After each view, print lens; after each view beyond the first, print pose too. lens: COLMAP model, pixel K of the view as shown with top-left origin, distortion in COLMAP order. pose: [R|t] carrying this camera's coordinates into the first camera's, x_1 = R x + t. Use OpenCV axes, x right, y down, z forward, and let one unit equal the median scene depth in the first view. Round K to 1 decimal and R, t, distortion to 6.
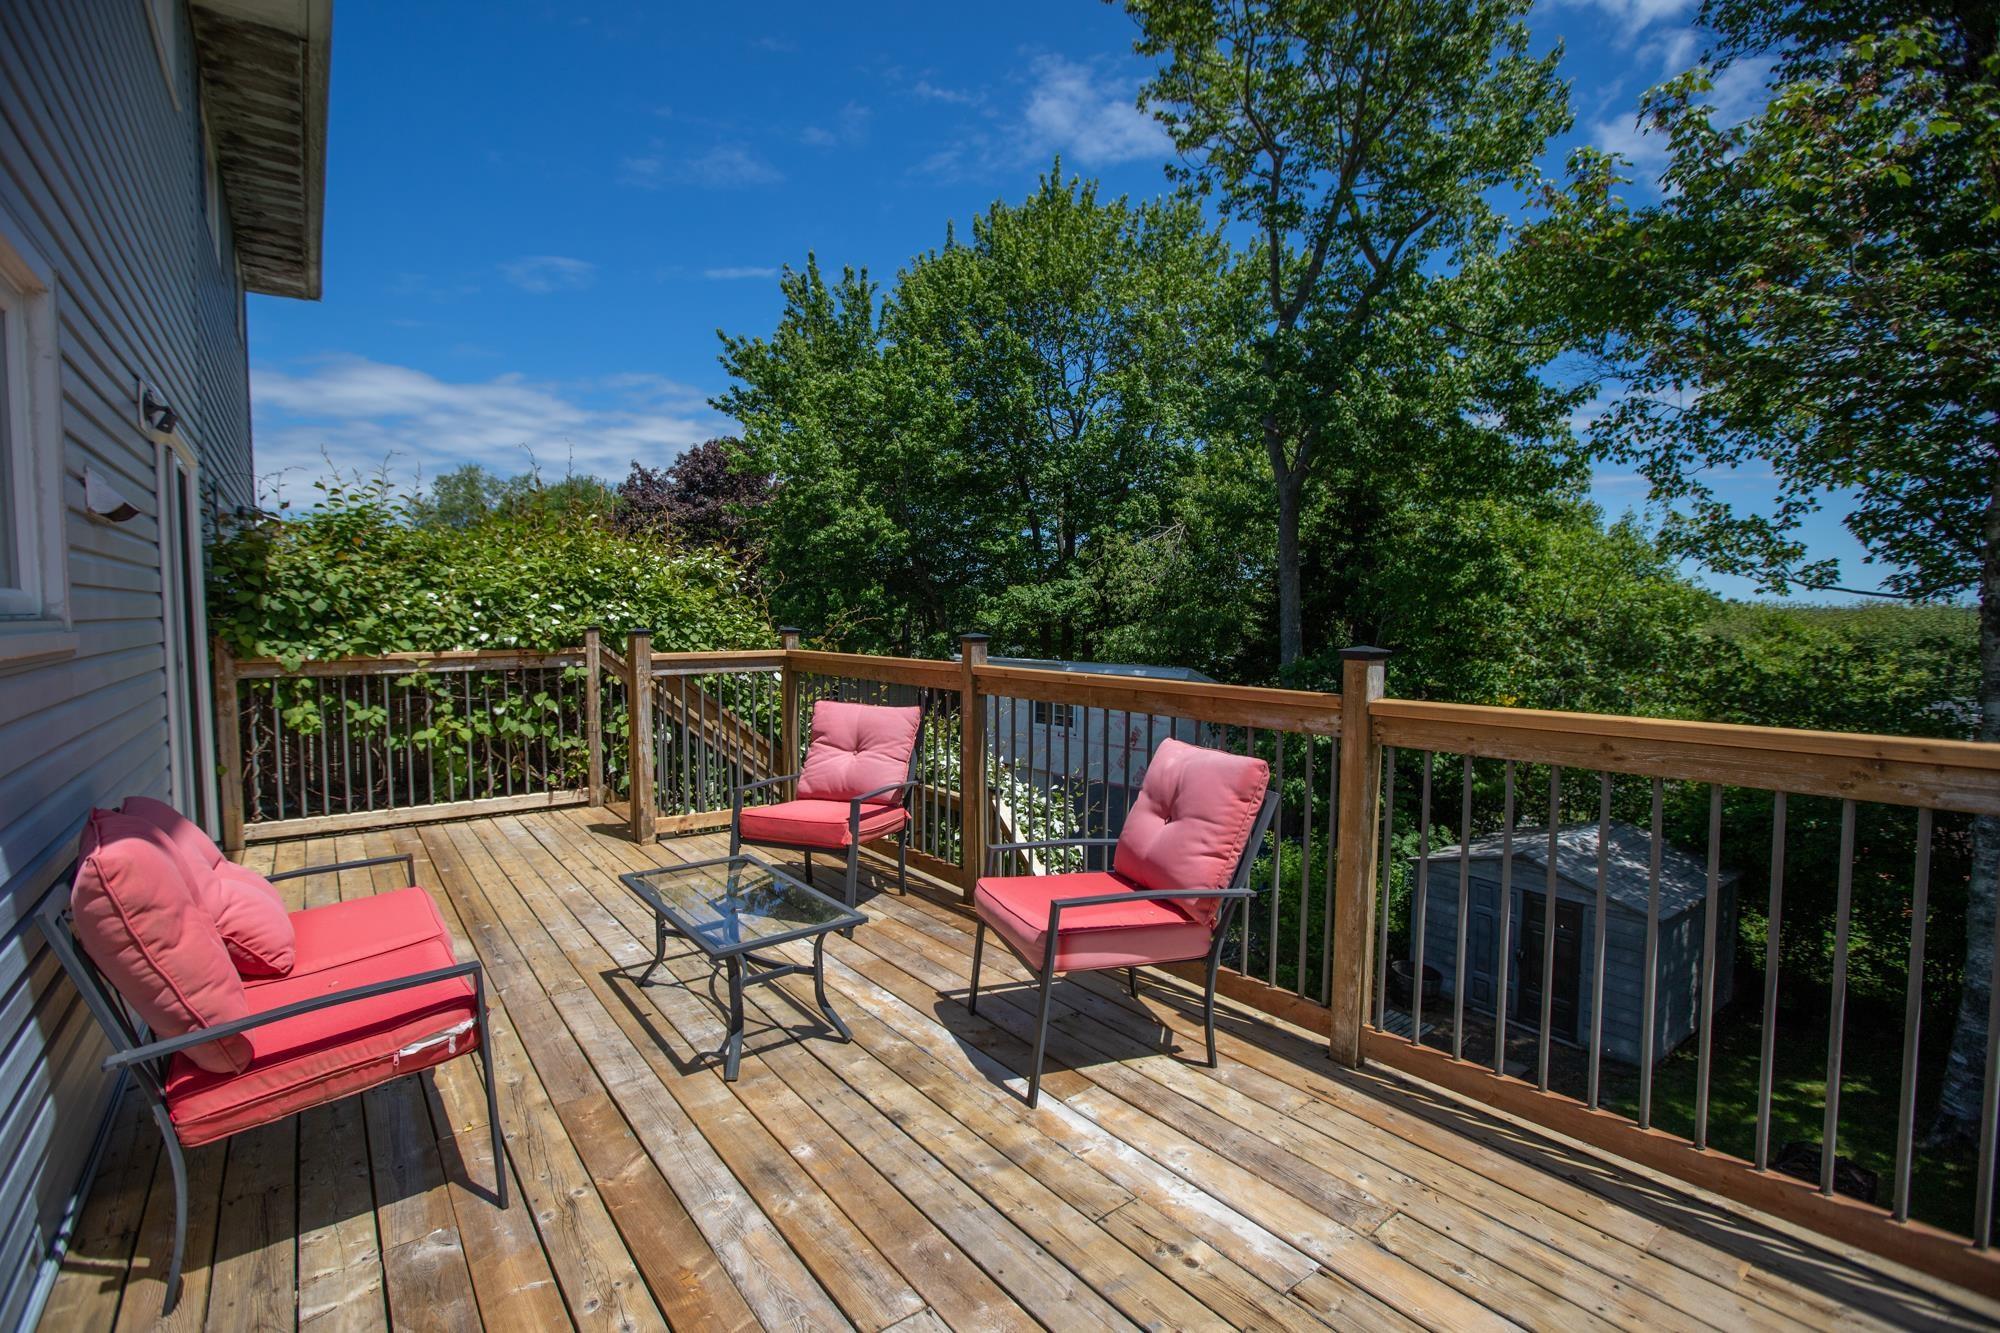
lens RADIAL K [[899.5, 0, 979.9], [0, 899.5, 666.6], [0, 0, 1]] dist [-0.026215, 0.001631]
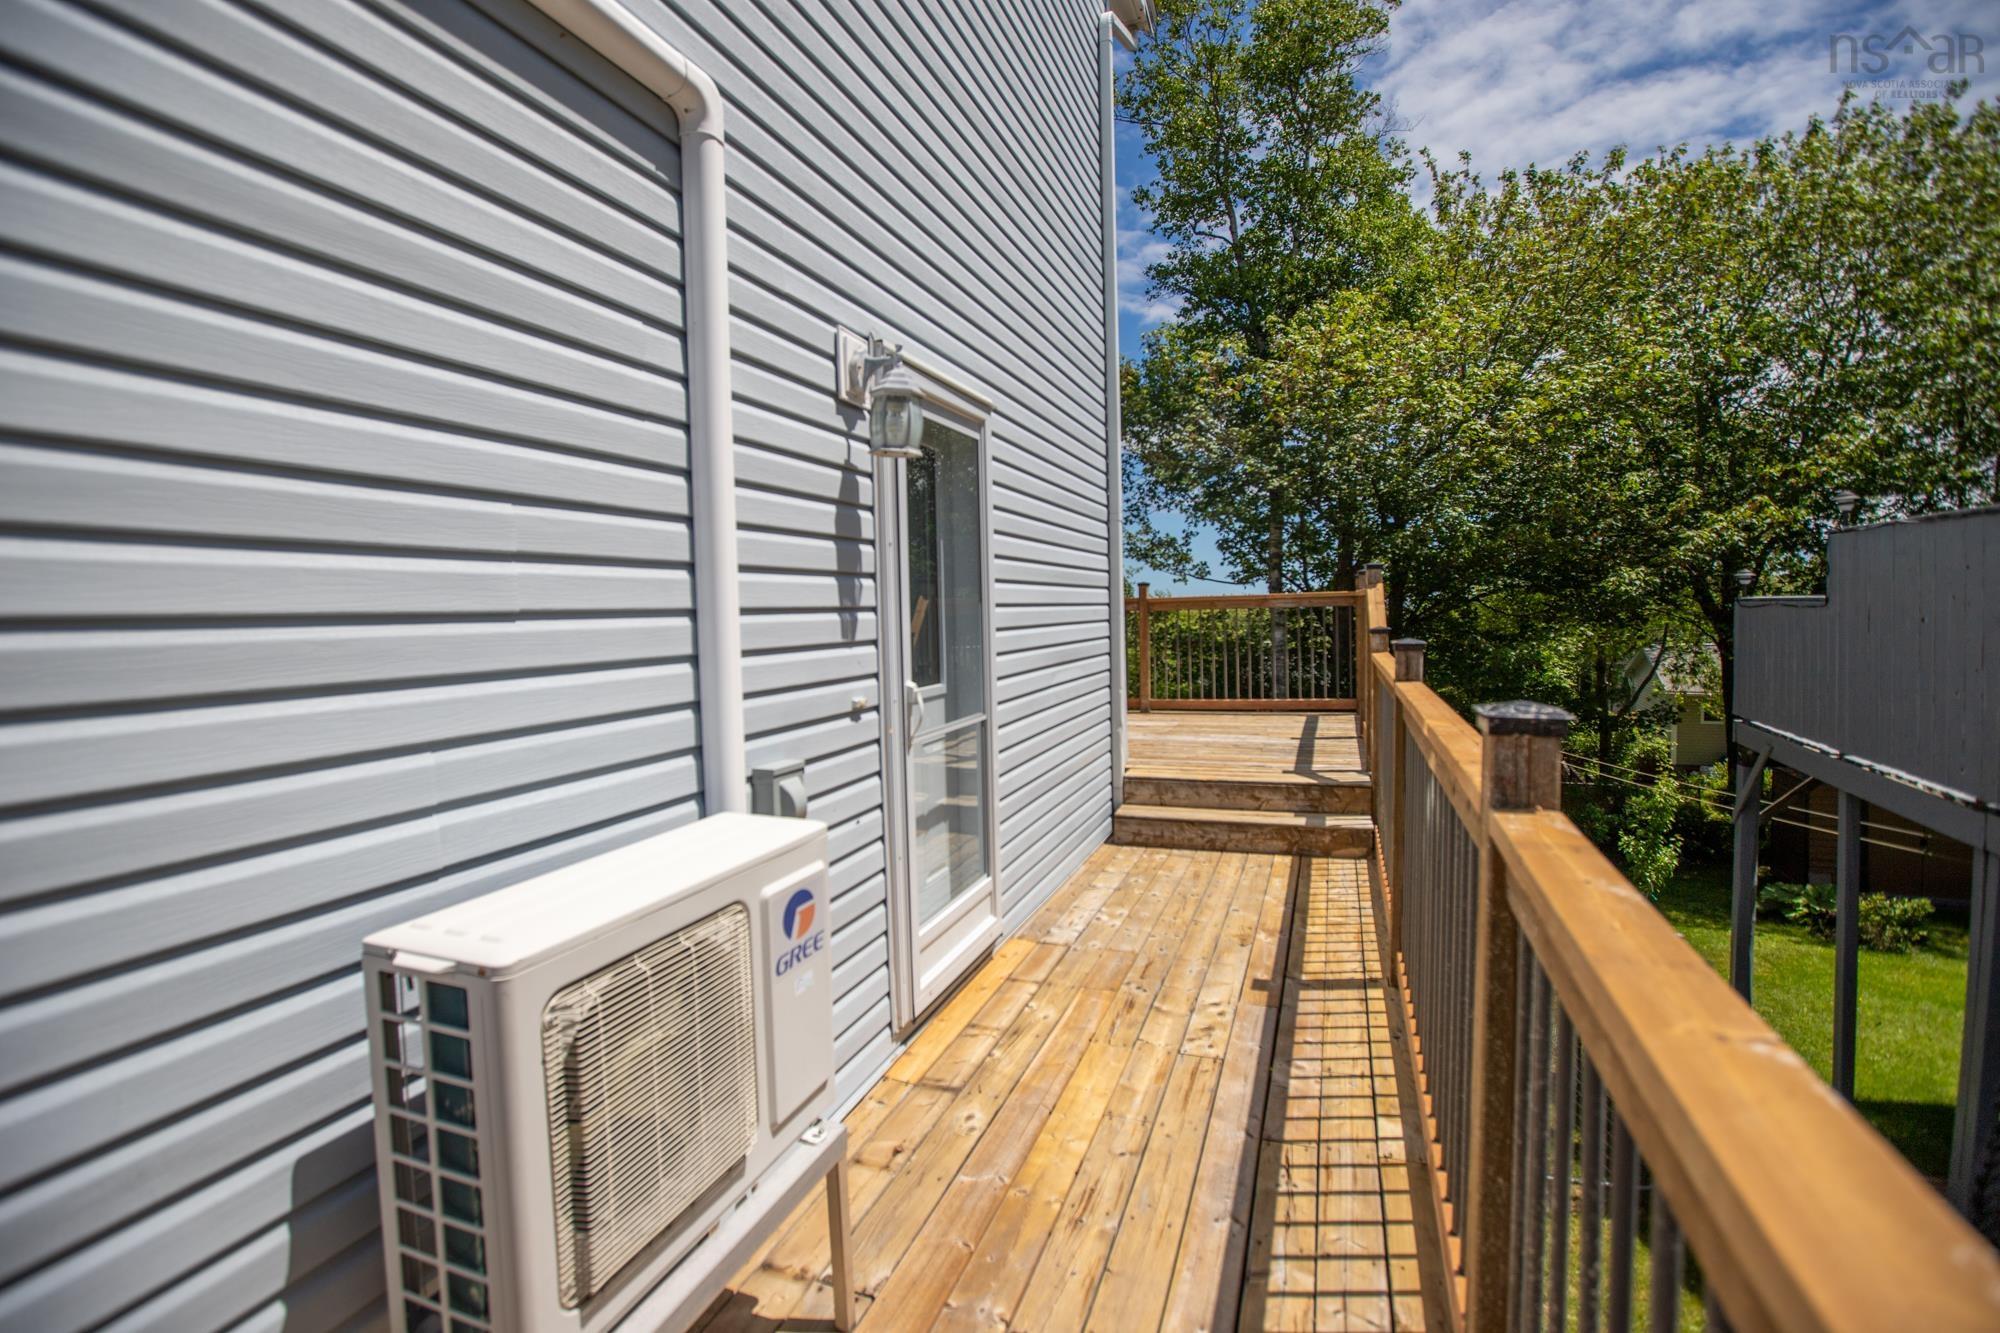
lens RADIAL K [[899.5, 0, 1002.4], [0, 899.5, 664.2], [0, 0, 1]] dist [-0.026215, 0.001631]
pose [[0.833668, -0.042721, 0.550611, -1.488850], [0.043555, 0.998984, 0.011564, 0.173598], [-0.550546, 0.014341, 0.834682, -1.149335]]
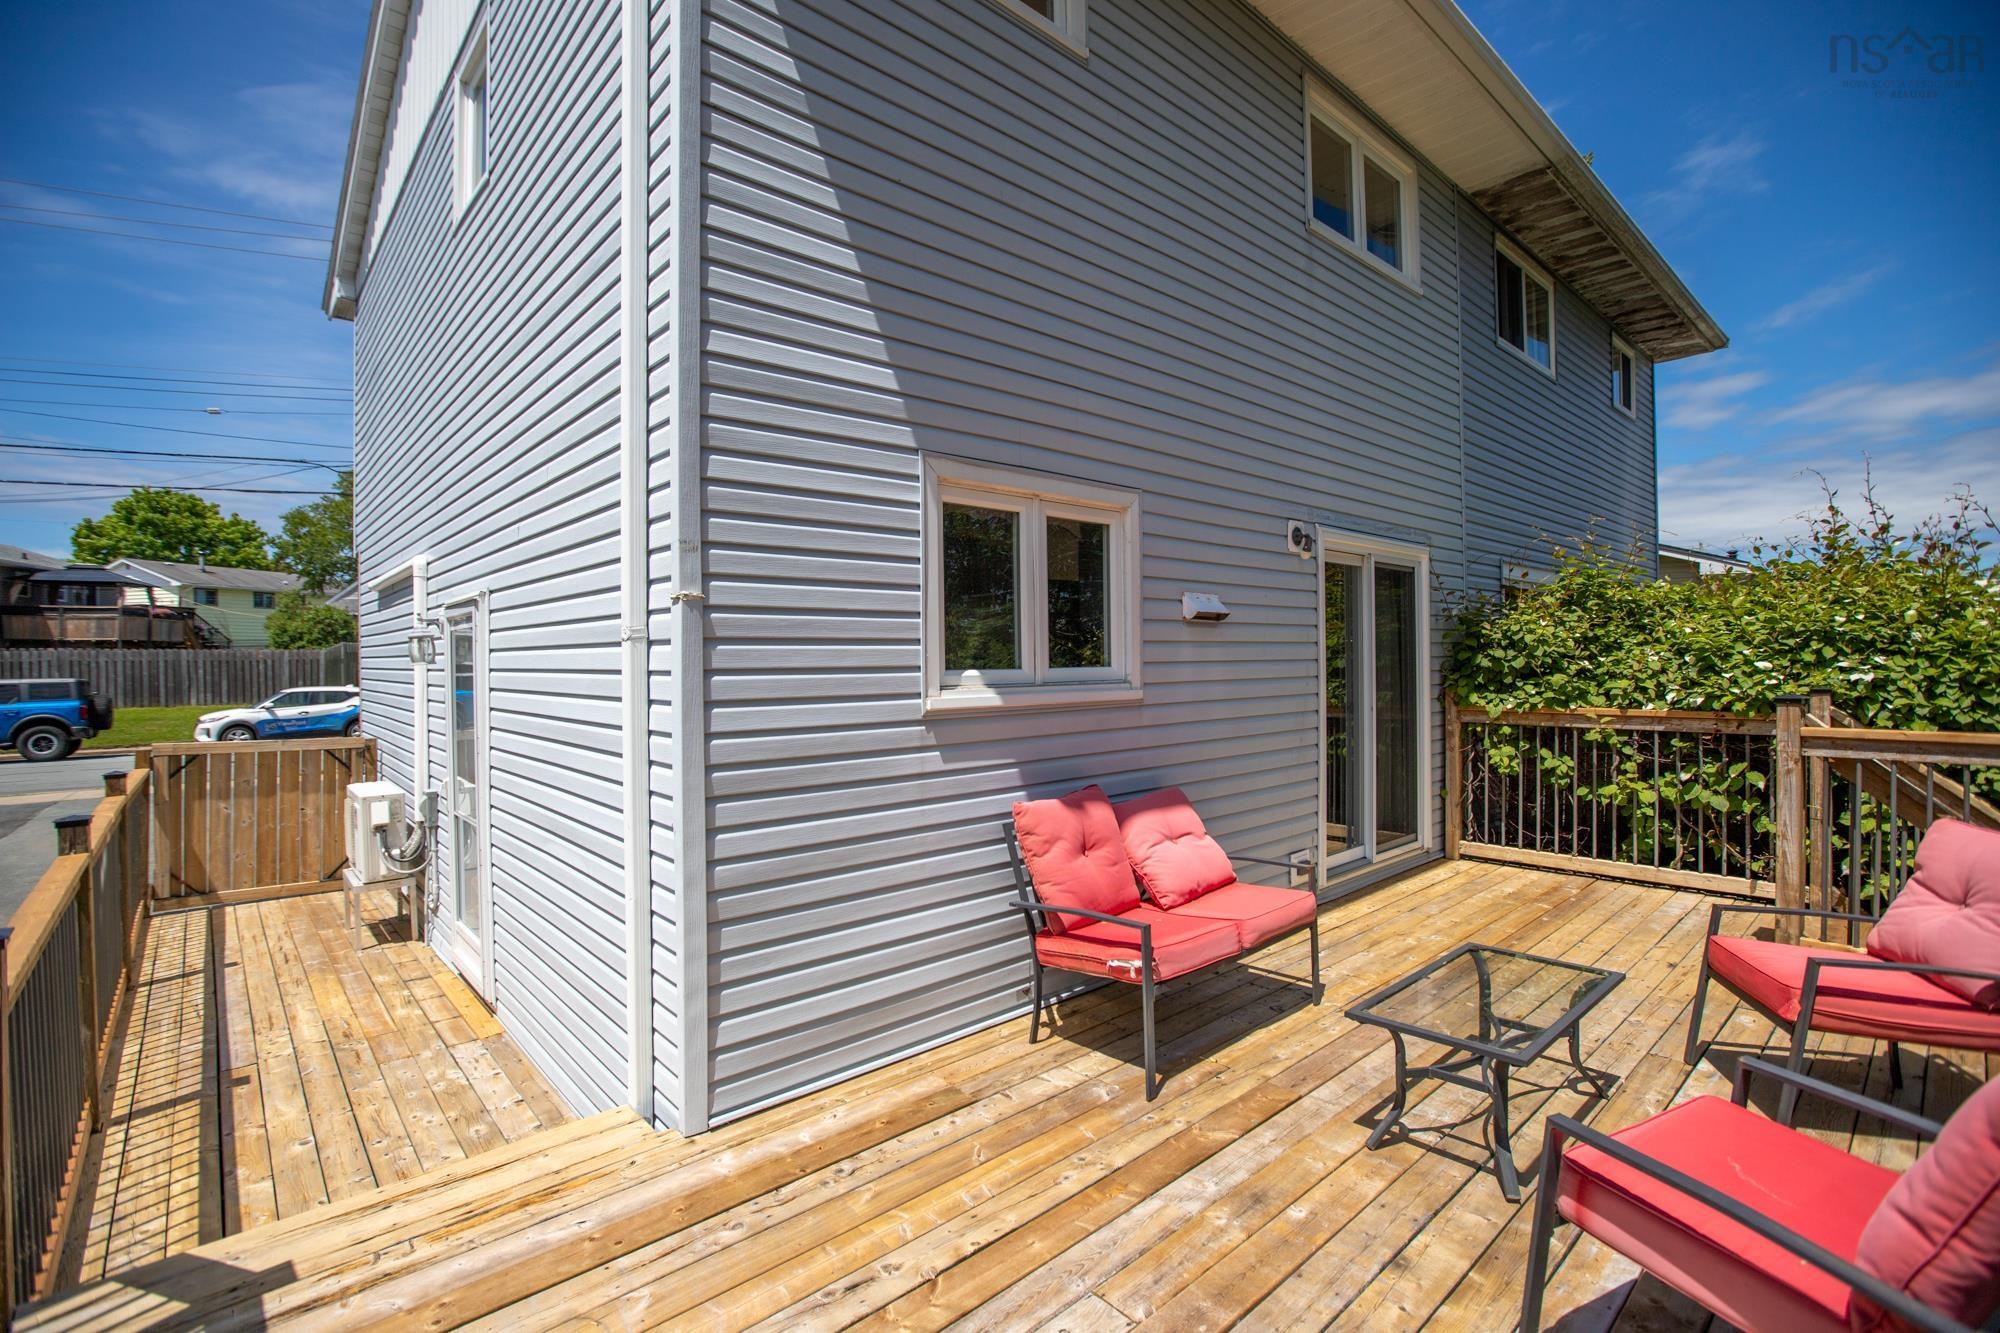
lens RADIAL K [[899.5, 0, 996.2], [0, 899.5, 669.1], [0, 0, 1]] dist [-0.026215, 0.001631]
pose [[0.102440, 0.012837, -0.994656, 0.292466], [-0.054216, 0.998503, 0.007303, -0.029045], [0.993261, 0.053179, 0.102982, 0.188825]]
